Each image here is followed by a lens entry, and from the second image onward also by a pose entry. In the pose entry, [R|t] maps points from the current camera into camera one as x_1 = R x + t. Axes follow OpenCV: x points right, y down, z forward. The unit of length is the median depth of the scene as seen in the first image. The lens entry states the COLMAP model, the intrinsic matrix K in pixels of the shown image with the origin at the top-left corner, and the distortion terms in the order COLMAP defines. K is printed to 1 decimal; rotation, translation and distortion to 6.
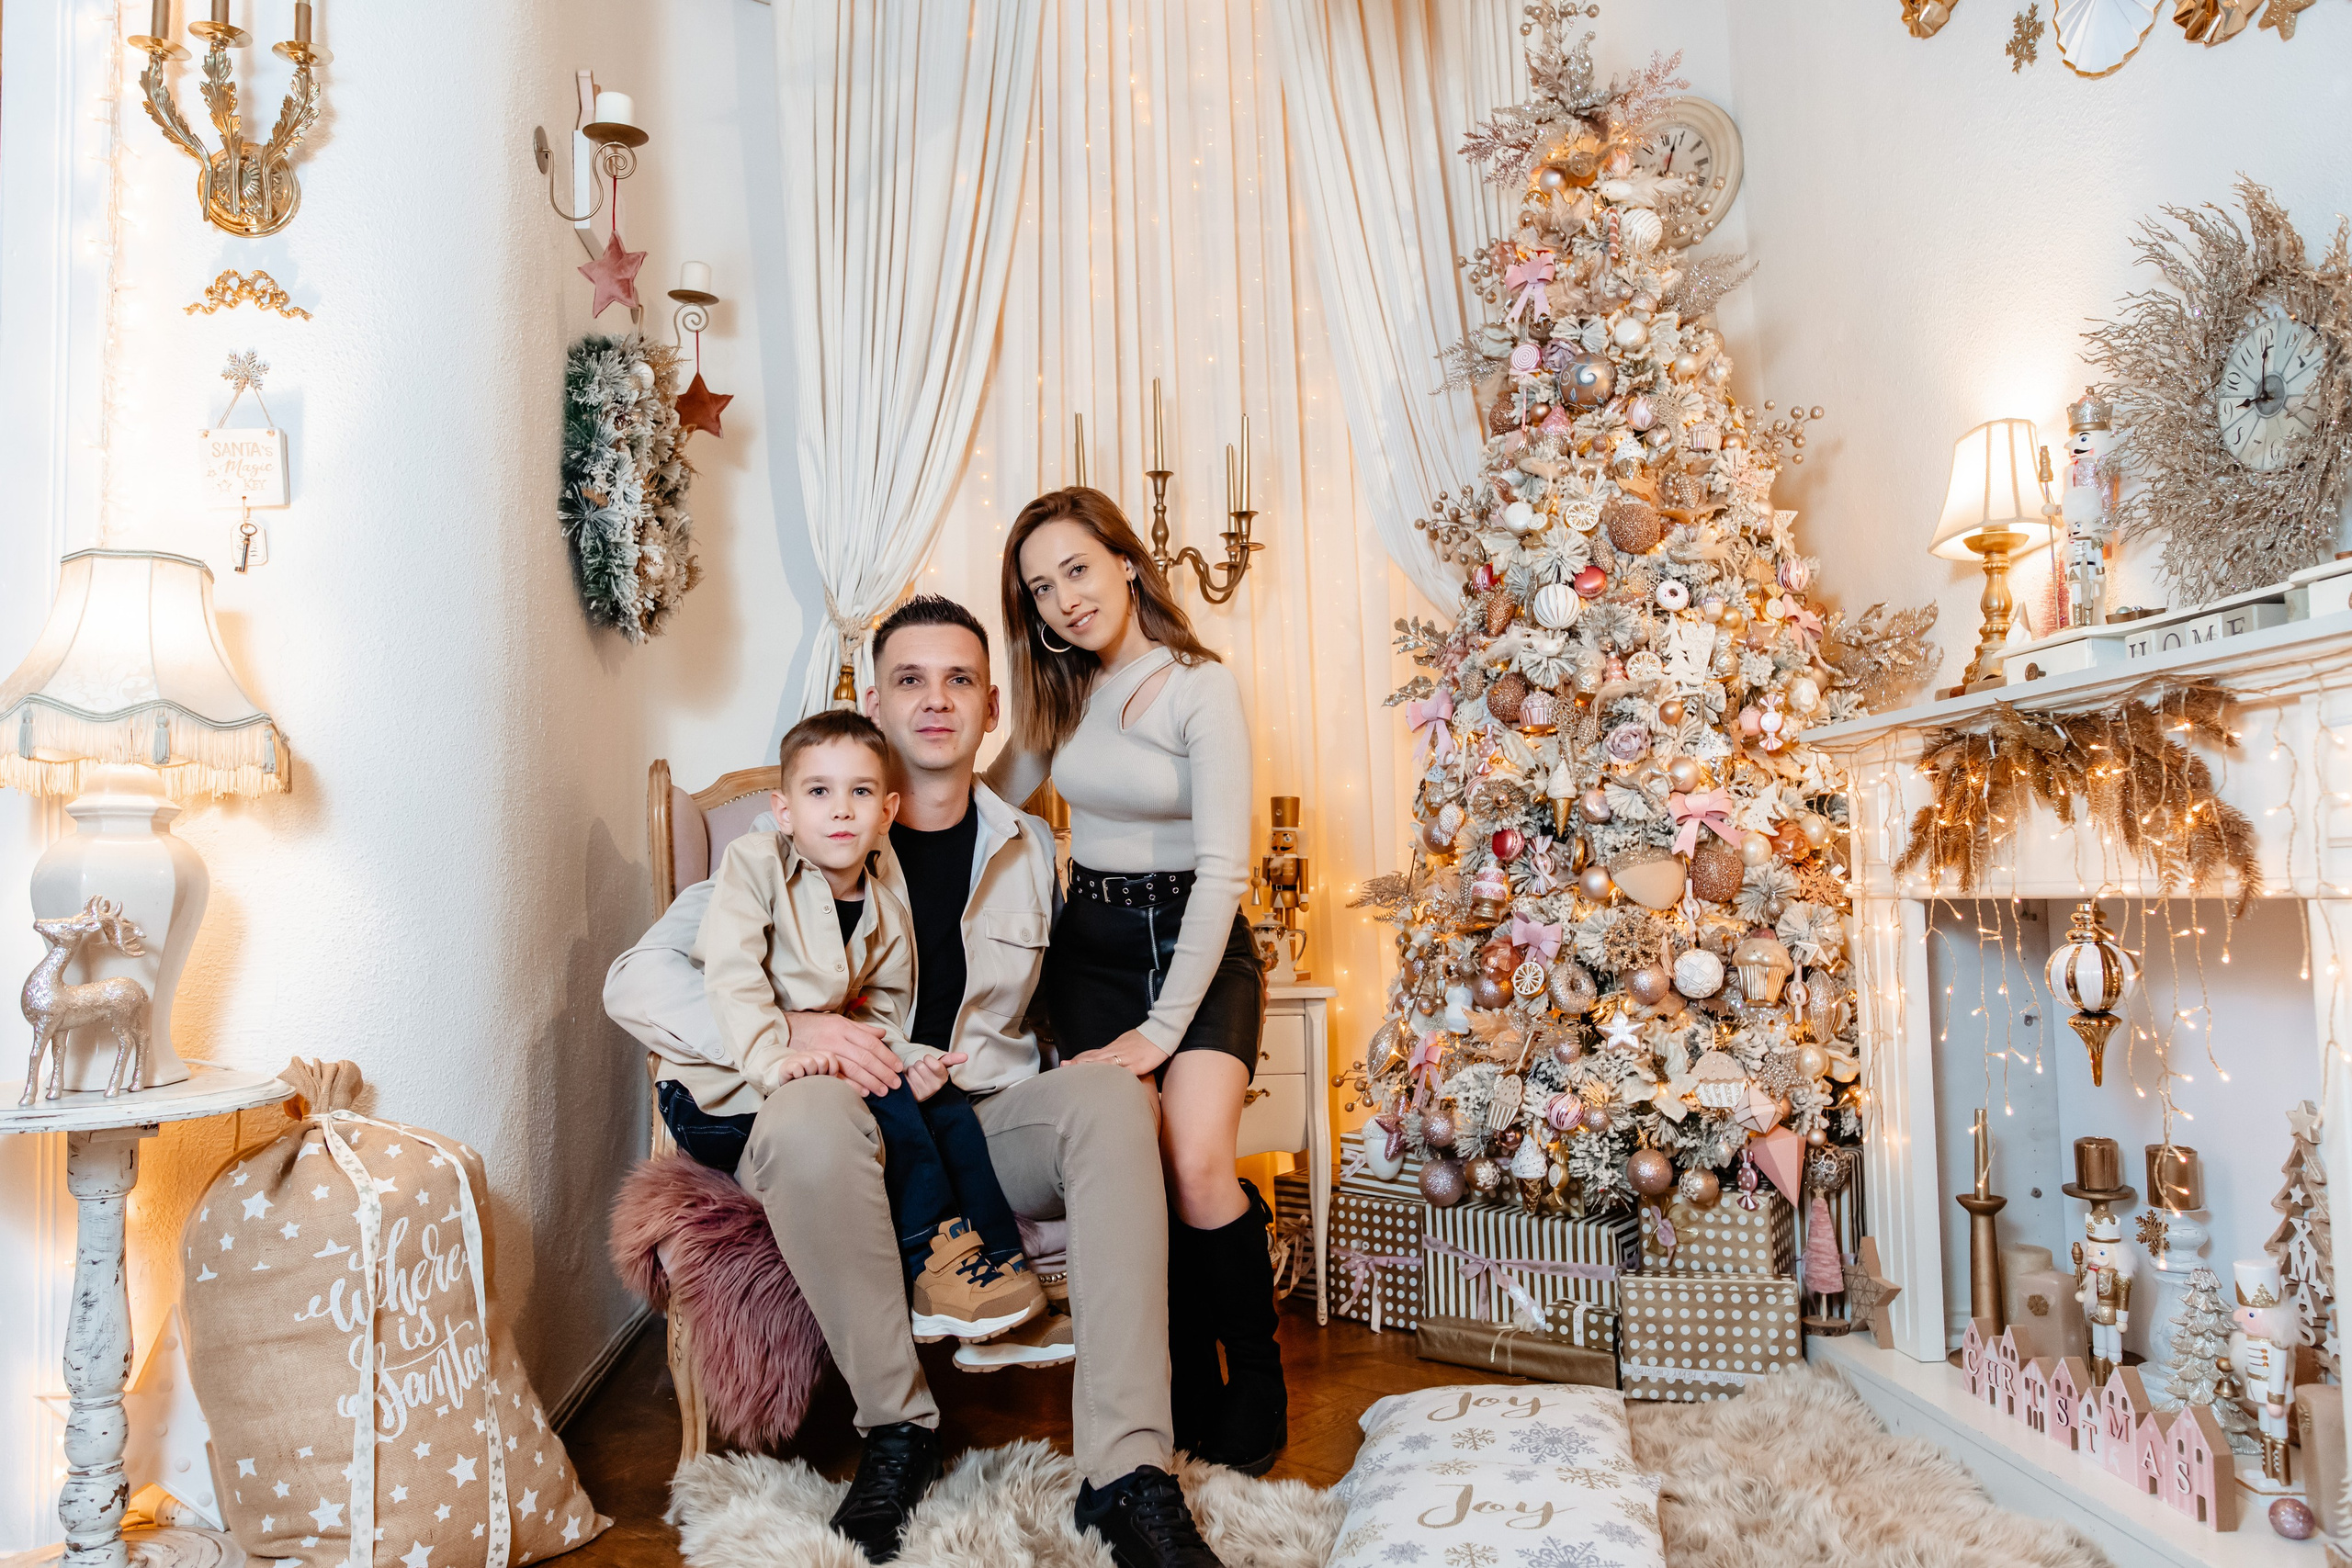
lens RADIAL K [[1649.4, 0, 1176.0], [0, 1649.4, 784.0], [0, 0, 1]] dist [-0.114758, 0.112658]
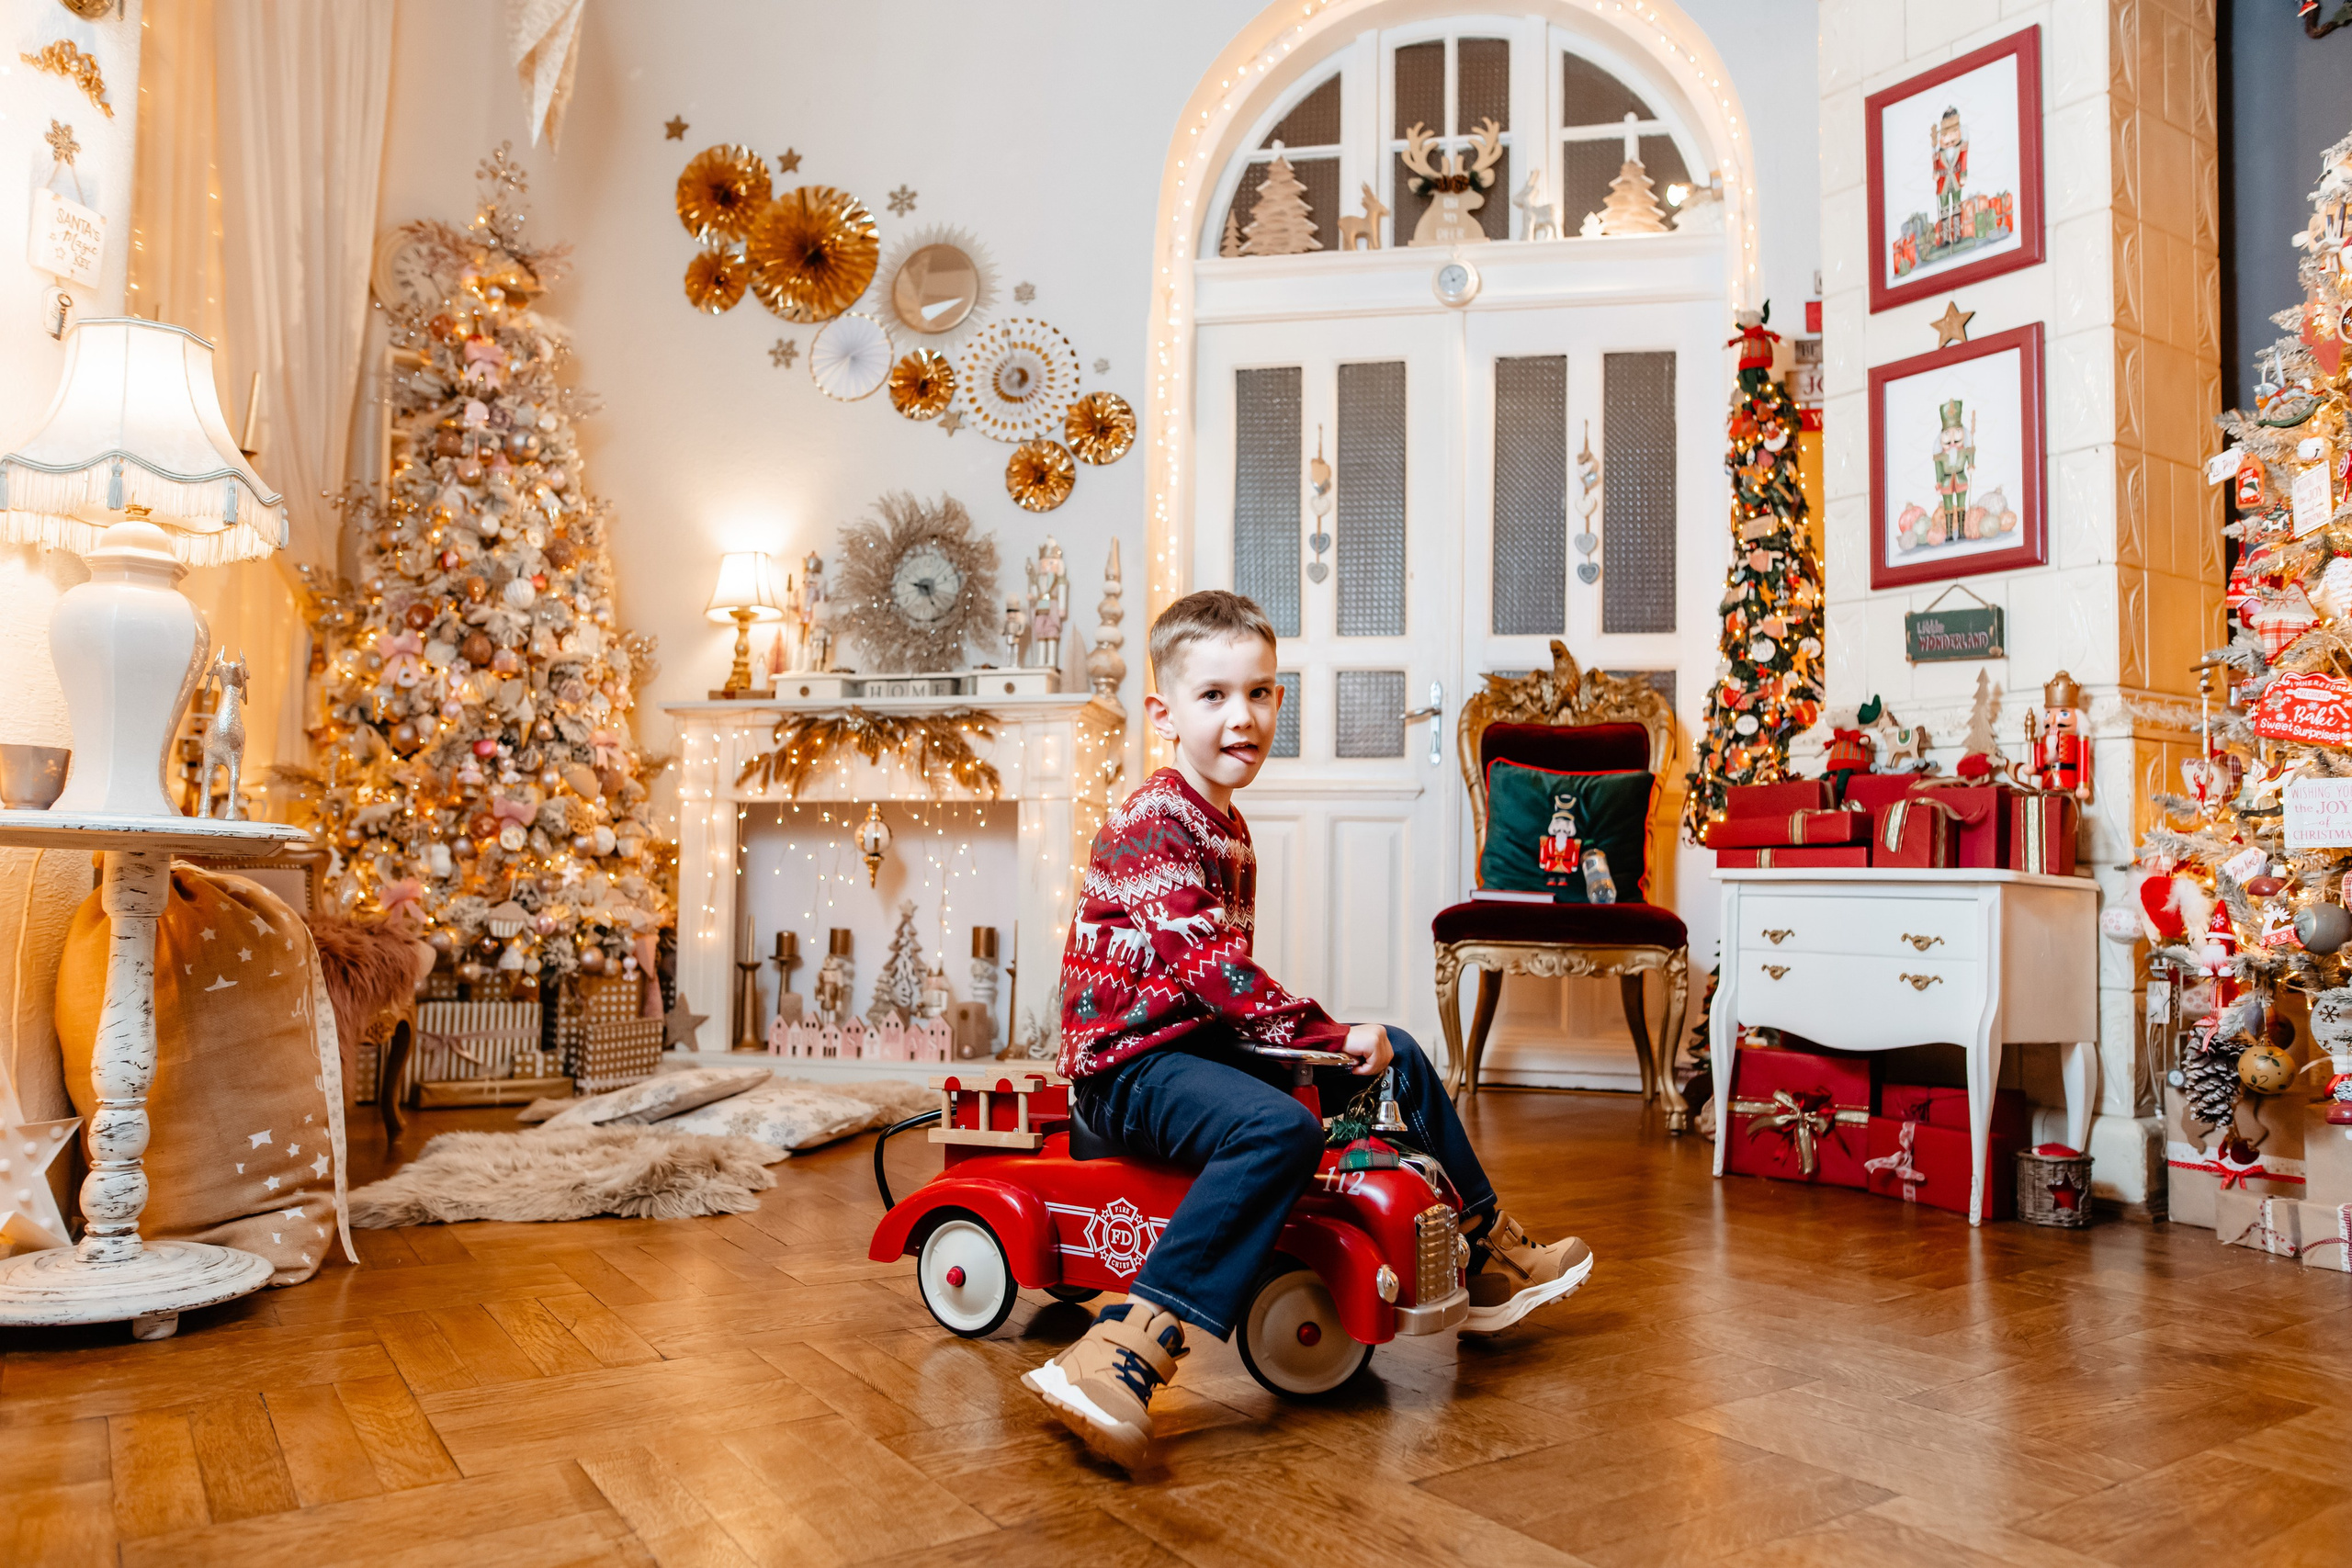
lens RADIAL K [[1649.4, 0, 1176.0], [0, 1649.4, 784.0], [0, 0, 1]] dist [-0.114758, 0.112658]
pose [[0.258541, 0.092977, 0.961516, -1.229332], [-0.079558, 0.994025, -0.074728, 0.153061], [-0.962719, -0.057176, 0.264393, 0.027808]]
